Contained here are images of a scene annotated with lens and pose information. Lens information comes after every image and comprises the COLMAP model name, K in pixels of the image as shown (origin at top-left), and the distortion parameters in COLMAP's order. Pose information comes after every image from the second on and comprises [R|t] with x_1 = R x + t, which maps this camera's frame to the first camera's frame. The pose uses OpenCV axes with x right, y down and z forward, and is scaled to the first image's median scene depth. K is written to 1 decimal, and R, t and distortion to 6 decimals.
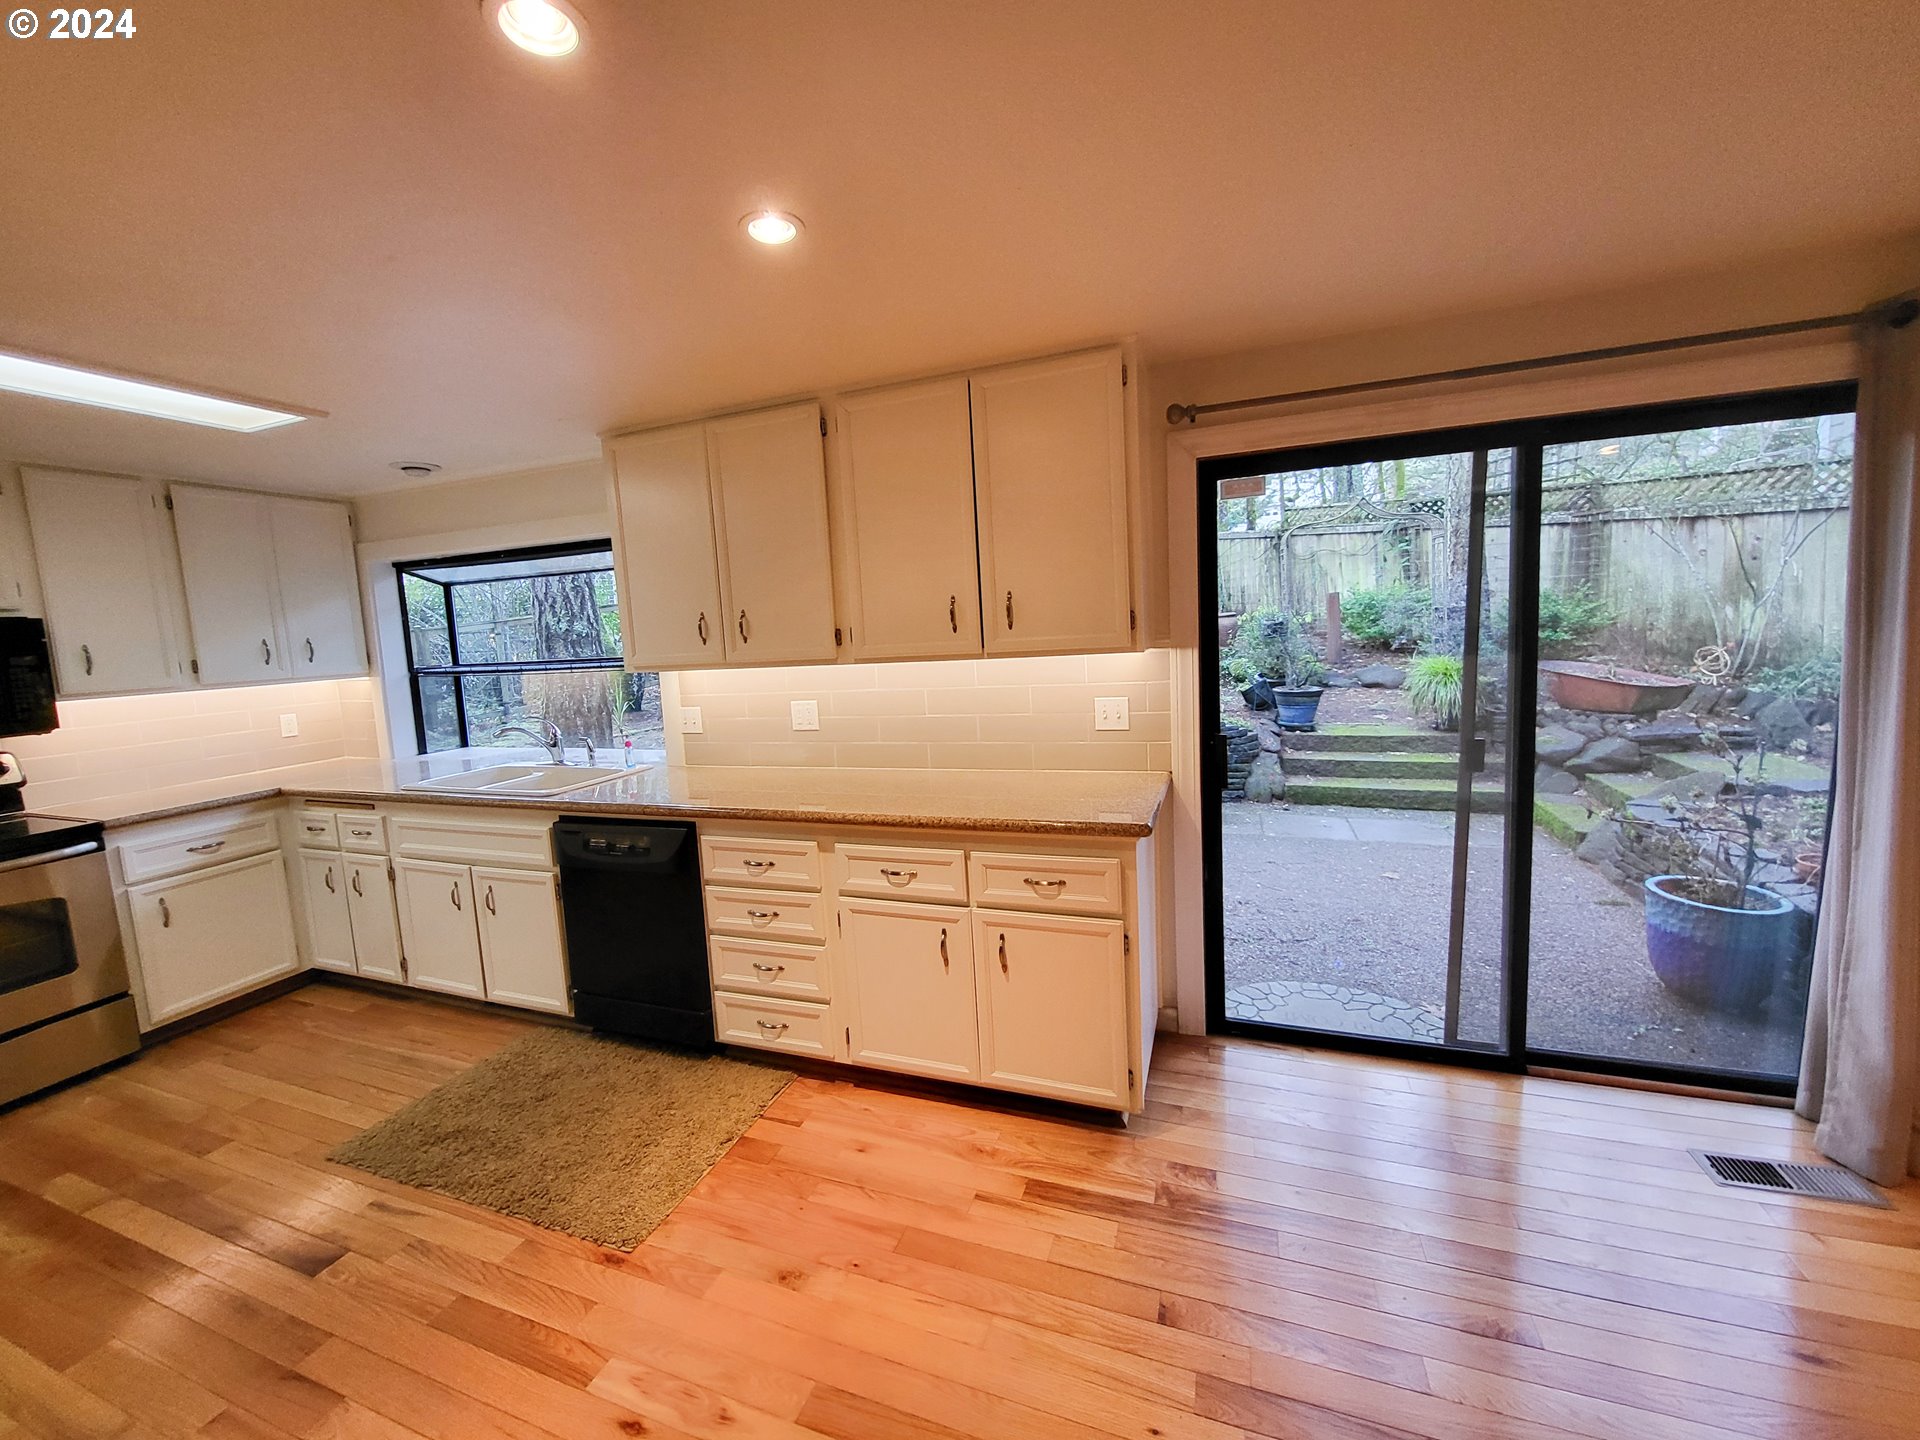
lens RADIAL K [[759.6, 0, 952.2], [0, 759.6, 703.4], [0, 0, 1]] dist [-0.000910, -0.000399]
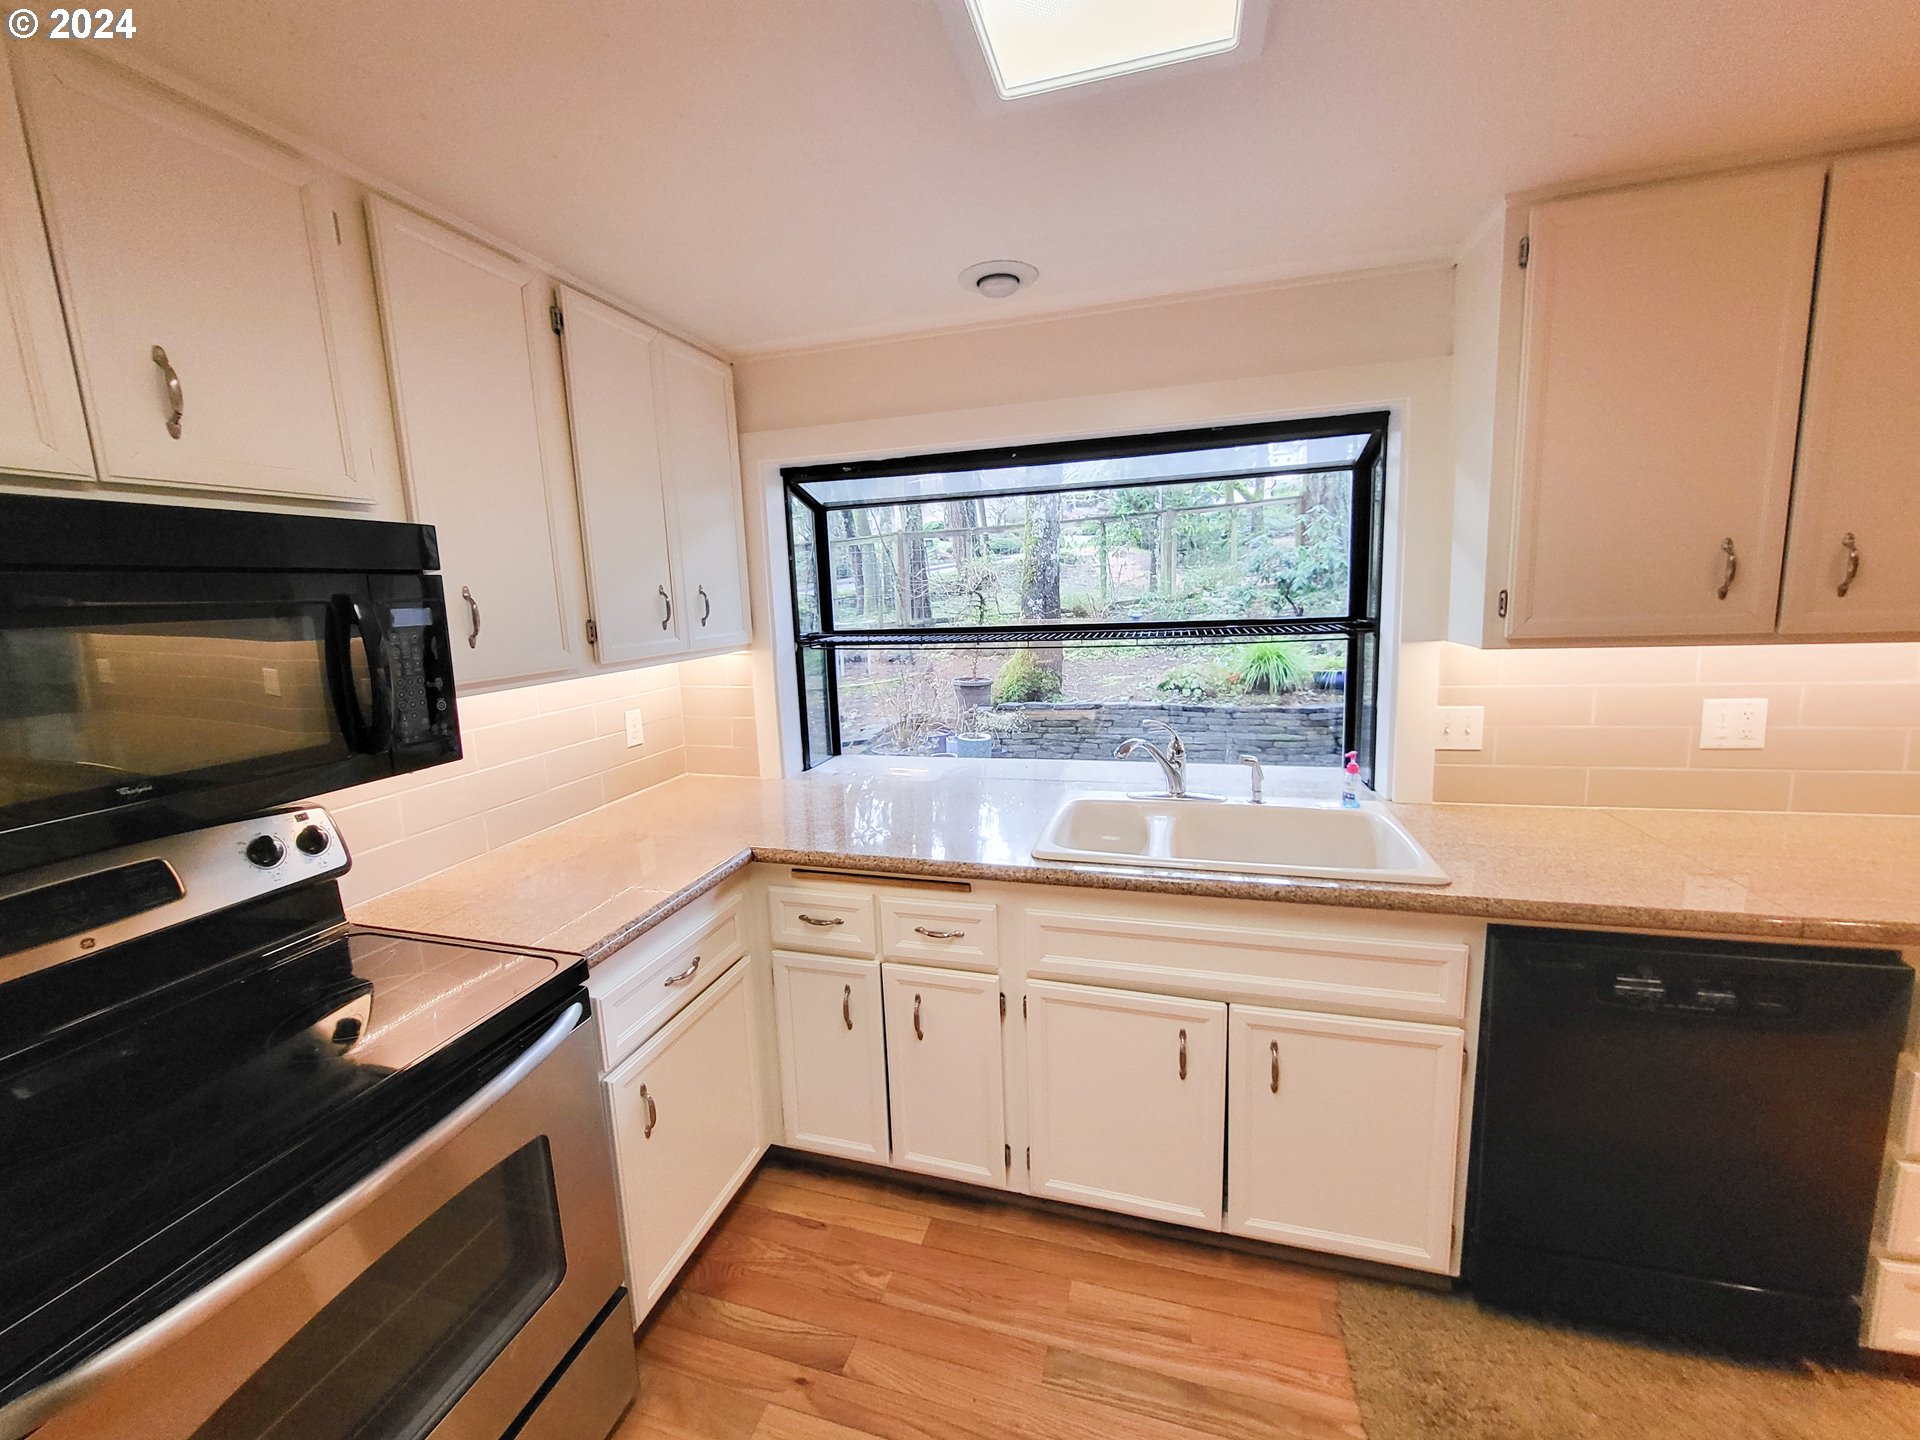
lens RADIAL K [[759.6, 0, 952.2], [0, 759.6, 703.4], [0, 0, 1]] dist [-0.000910, -0.000399]
pose [[0.997013, 0.000665, 0.077229, -0.796361], [-0.003807, 0.999171, 0.040540, -0.020627], [-0.077138, -0.040713, 0.996189, 0.440094]]
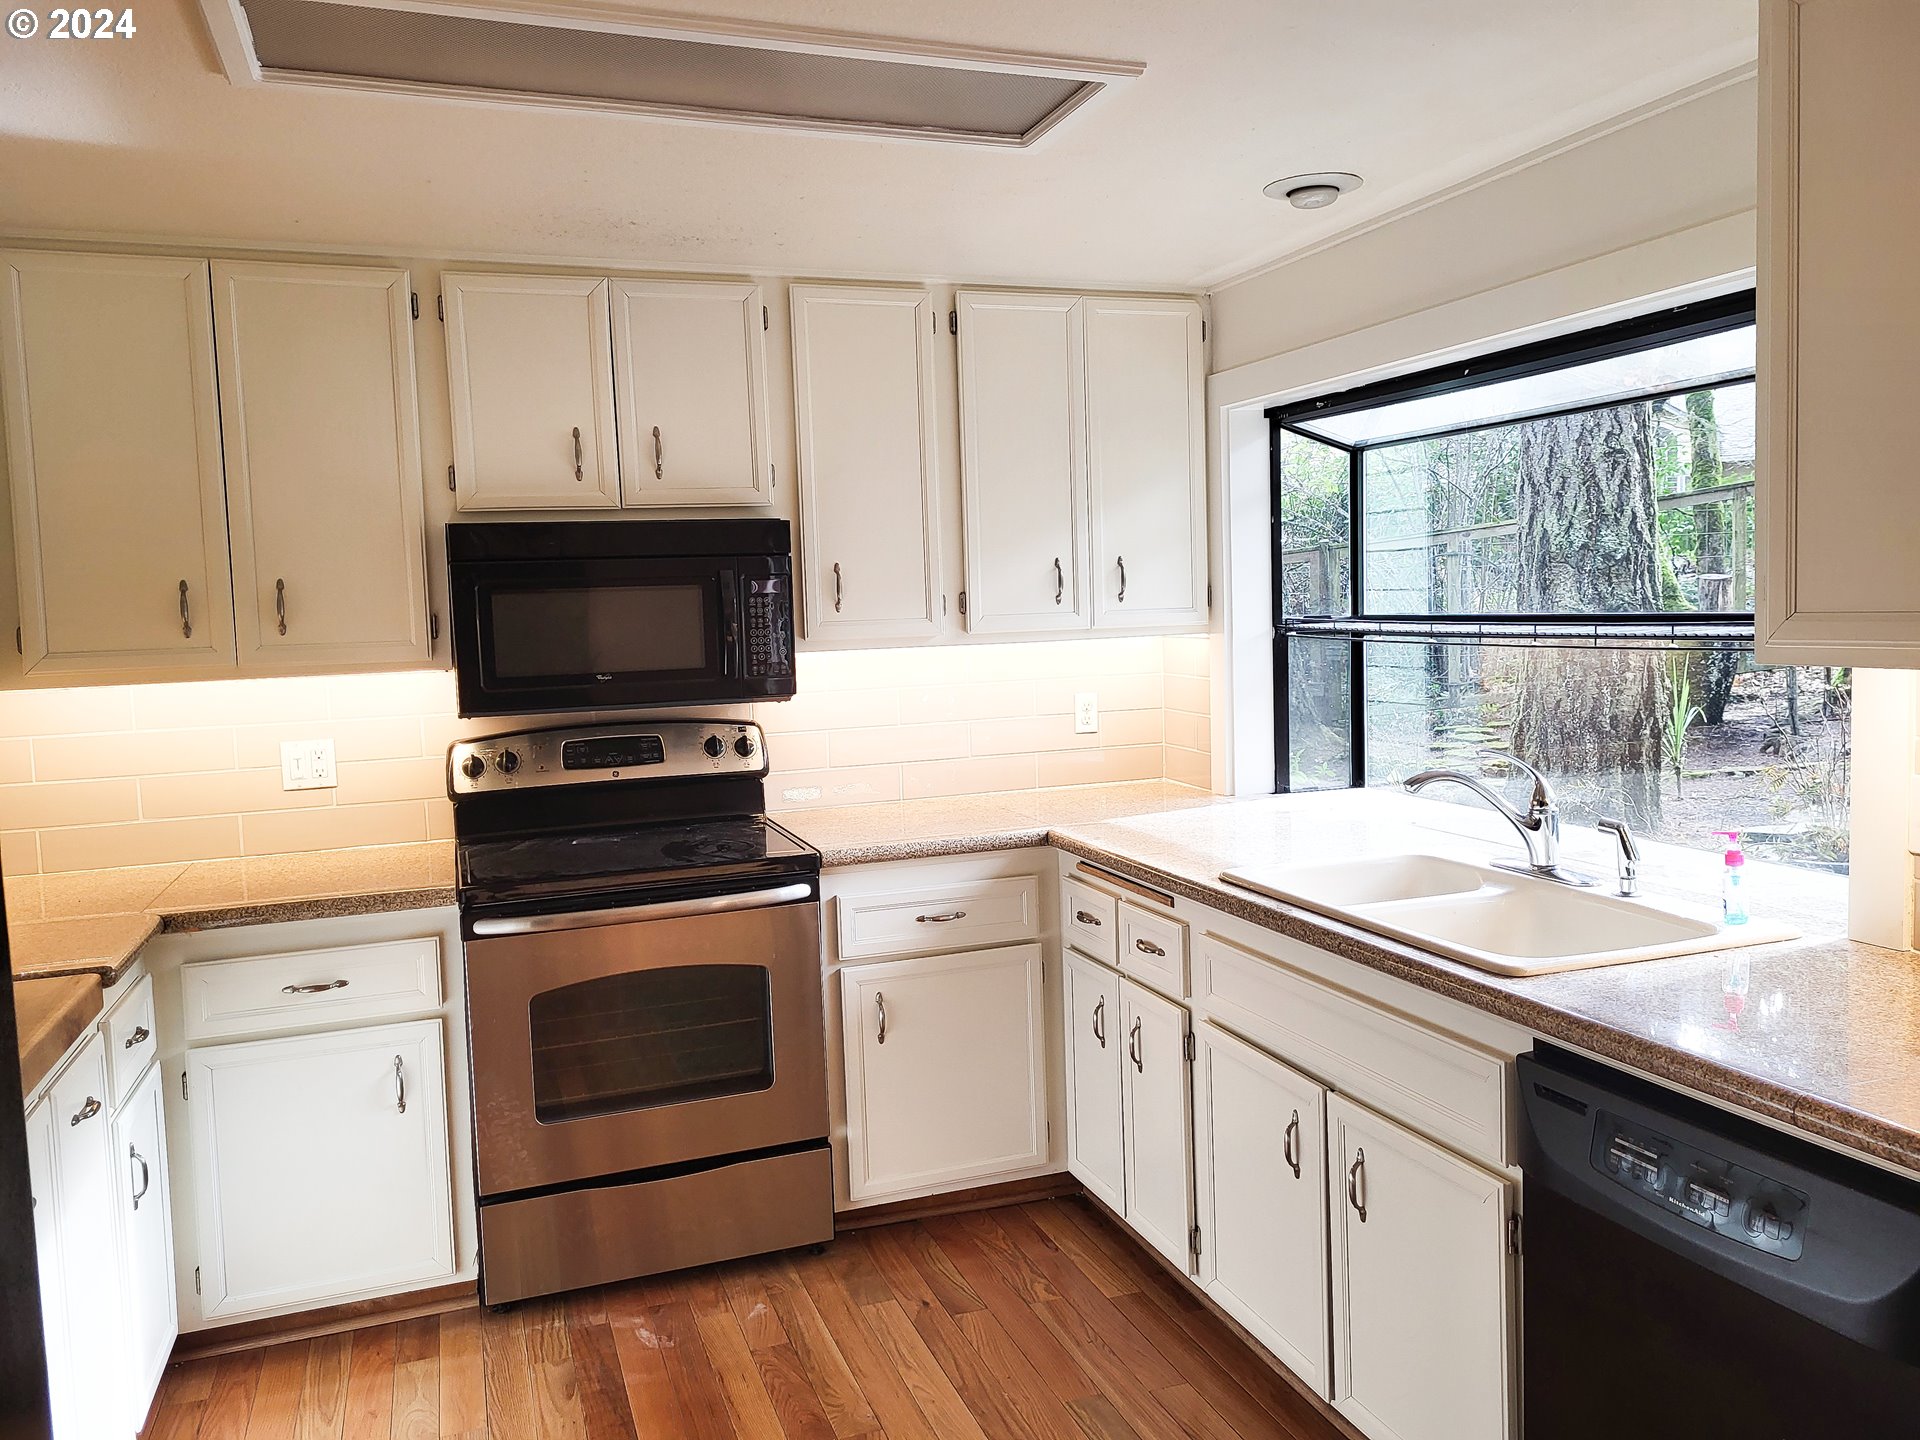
lens RADIAL K [[1465.0, 0, 964.0], [0, 1465.0, 706.2], [0, 0, 1]] dist [0.049621, -0.002395]
pose [[0.653921, 0.085437, -0.751723, -0.145879], [-0.078977, 0.995883, 0.044485, -0.020463], [0.752429, 0.030279, 0.657977, 0.265504]]
